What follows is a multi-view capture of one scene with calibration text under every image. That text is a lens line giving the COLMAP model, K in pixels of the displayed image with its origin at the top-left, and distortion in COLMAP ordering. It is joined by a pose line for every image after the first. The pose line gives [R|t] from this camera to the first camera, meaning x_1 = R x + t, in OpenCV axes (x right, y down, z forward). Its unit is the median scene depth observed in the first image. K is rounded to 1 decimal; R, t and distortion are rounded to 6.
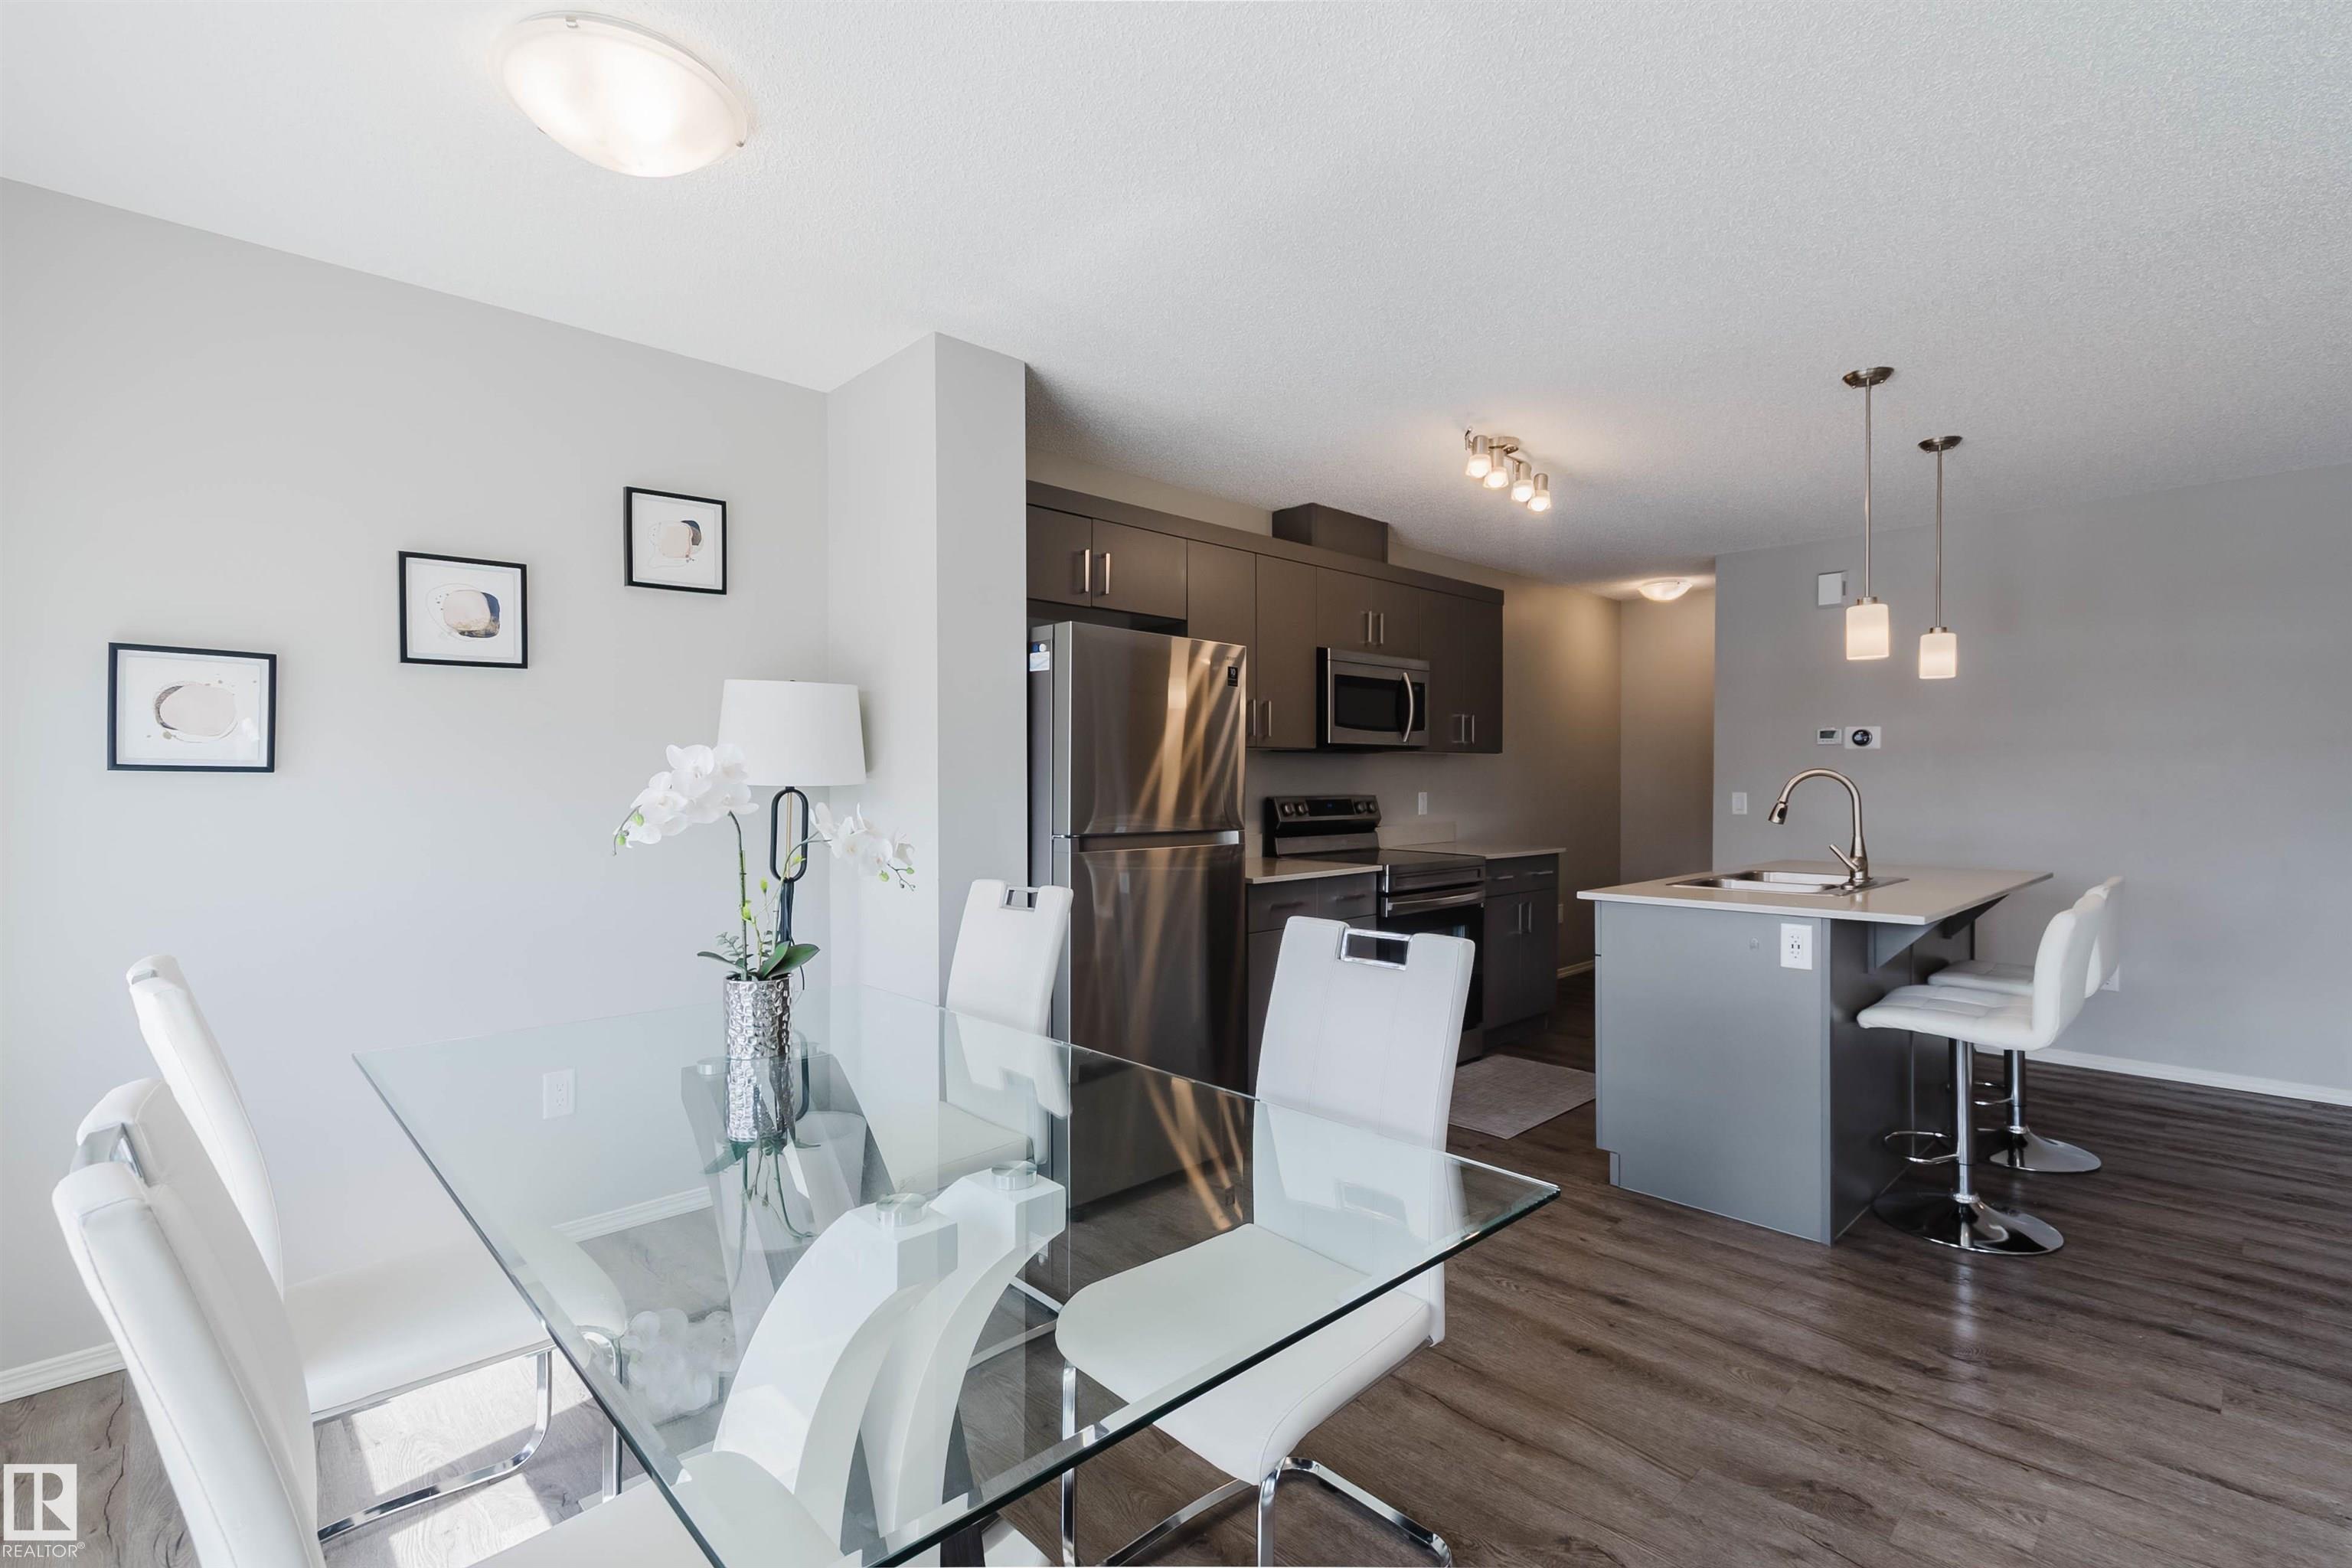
lens RADIAL K [[1070.2, 0, 1158.1], [0, 1070.2, 791.7], [0, 0, 1]] dist [0.000833, 0.000319]
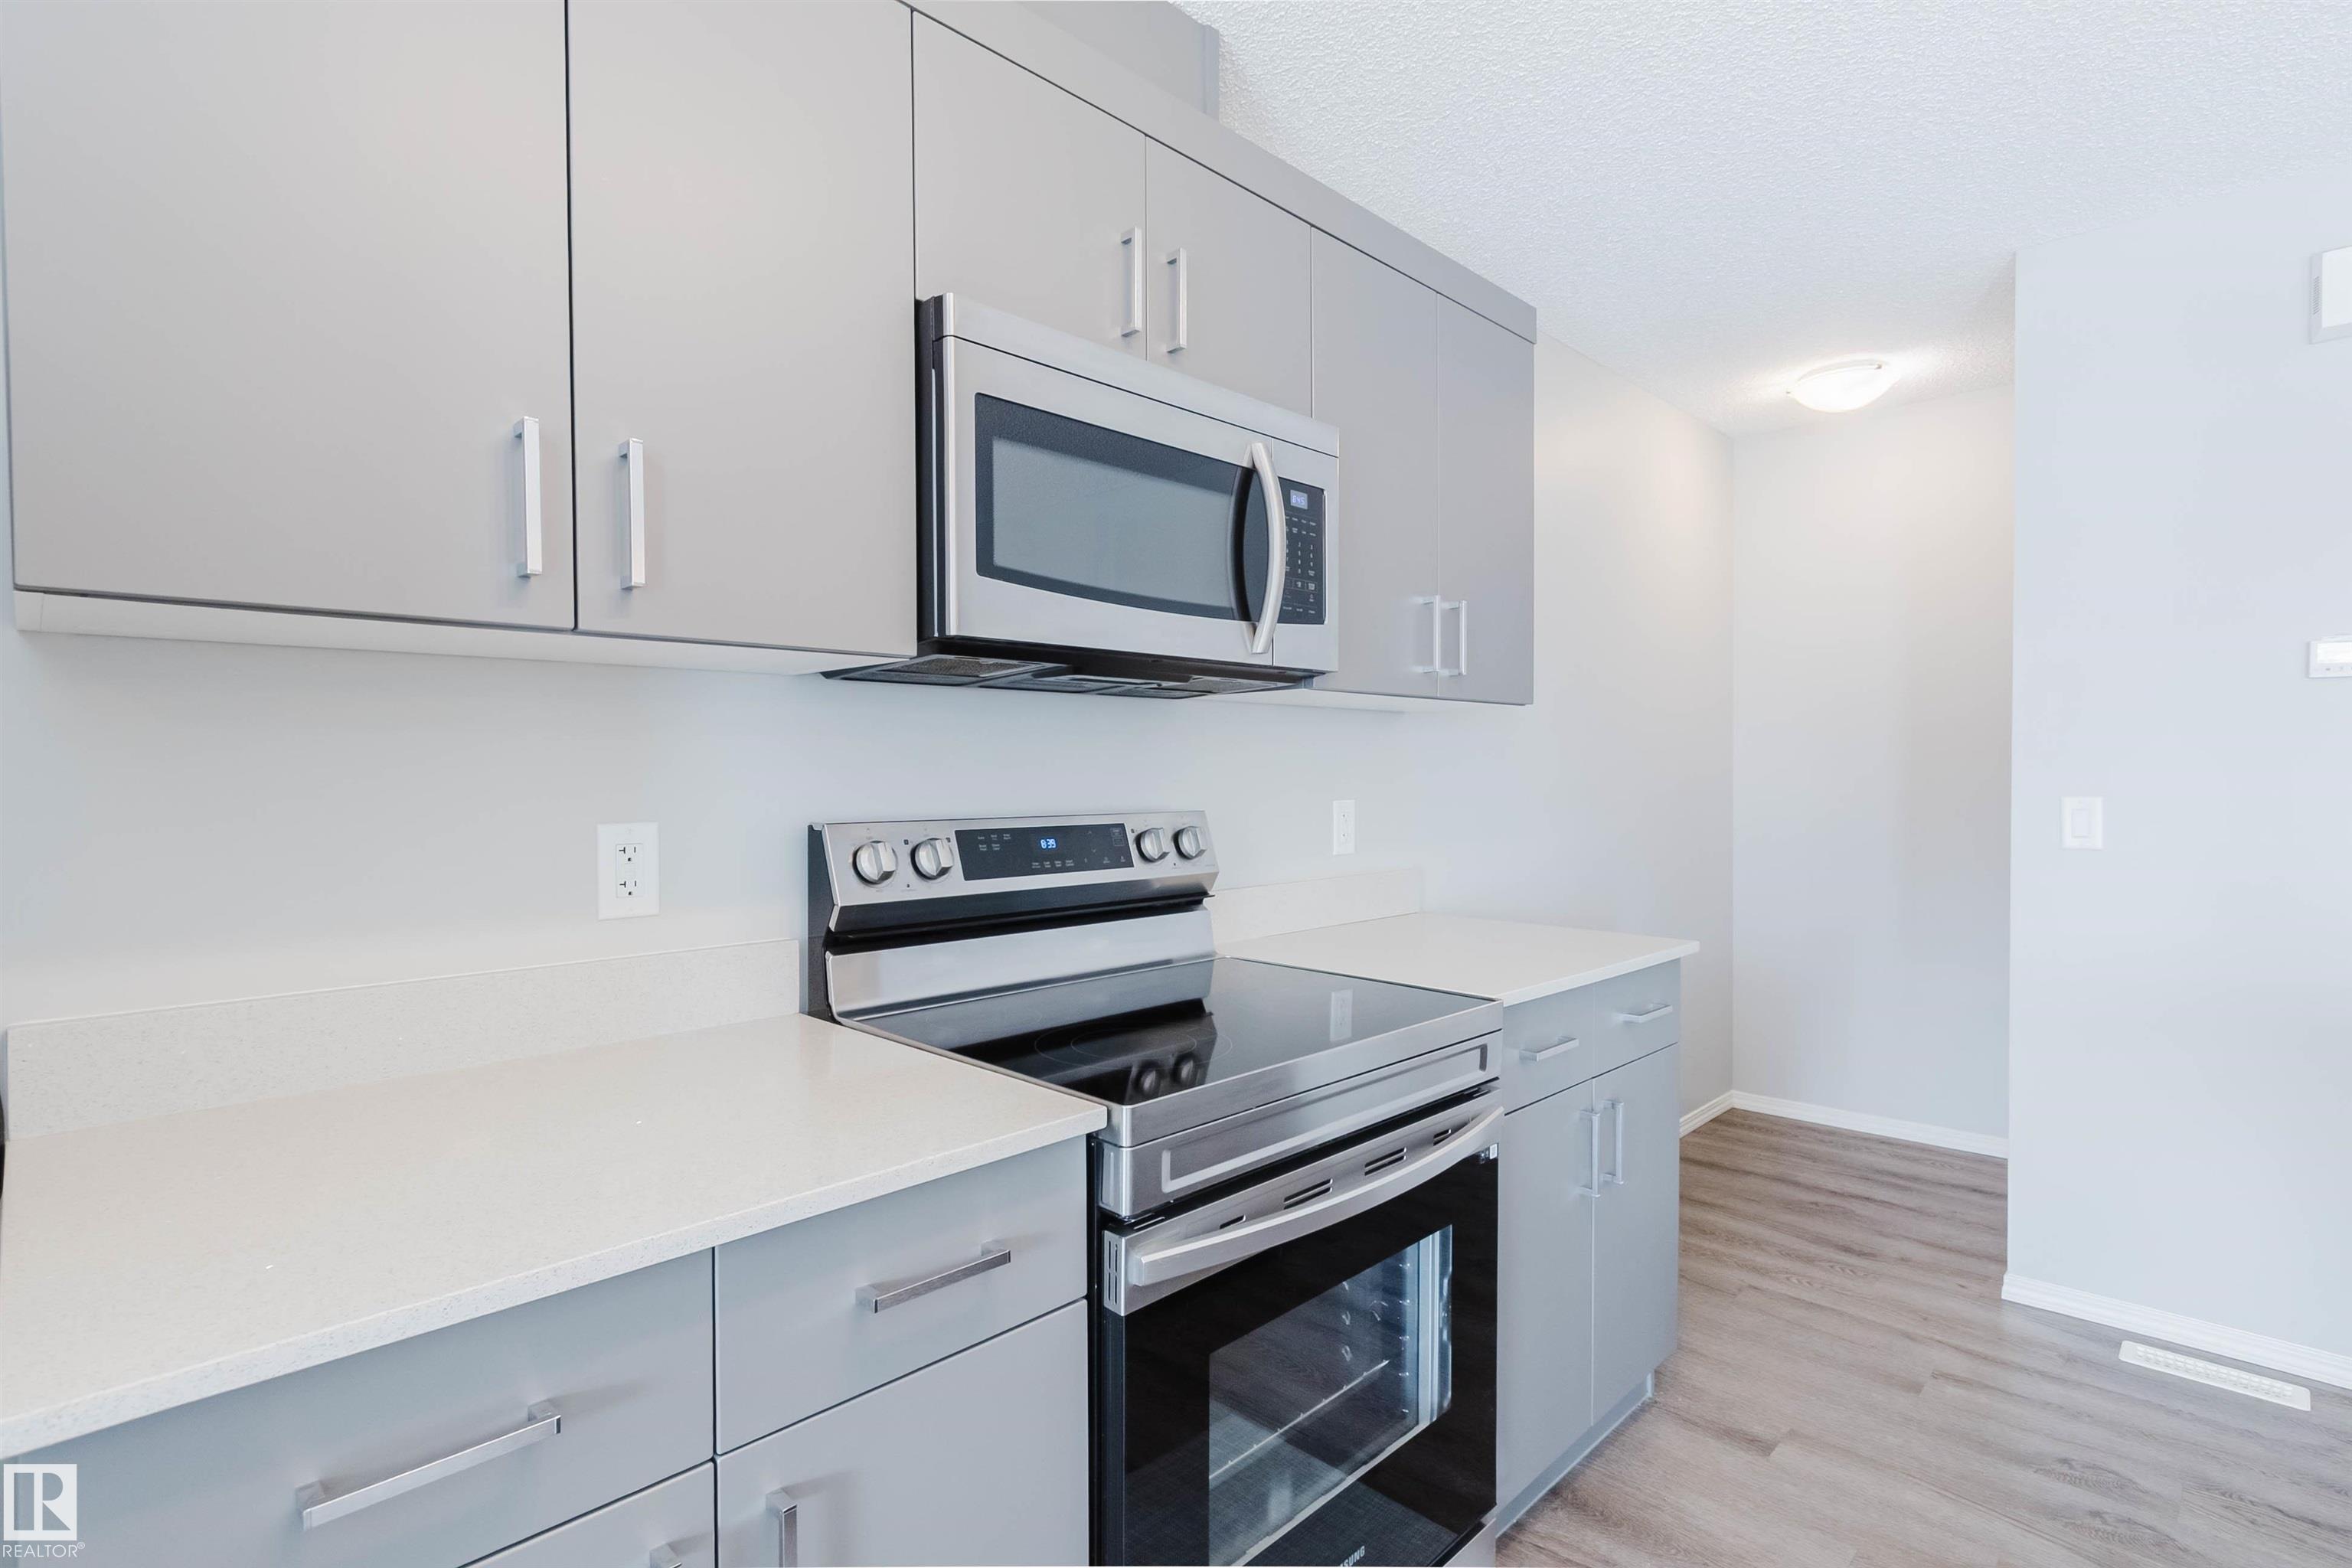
lens RADIAL K [[1131.8, 0, 1176.5], [0, 1131.8, 786.0], [0, 0, 1]] dist [-0.000445, 0.000055]
pose [[0.999283, -0.002956, 0.037751, 0.190029], [0.003028, 0.999994, -0.001846, -0.004690], [-0.037746, 0.001959, 0.999285, 0.645897]]
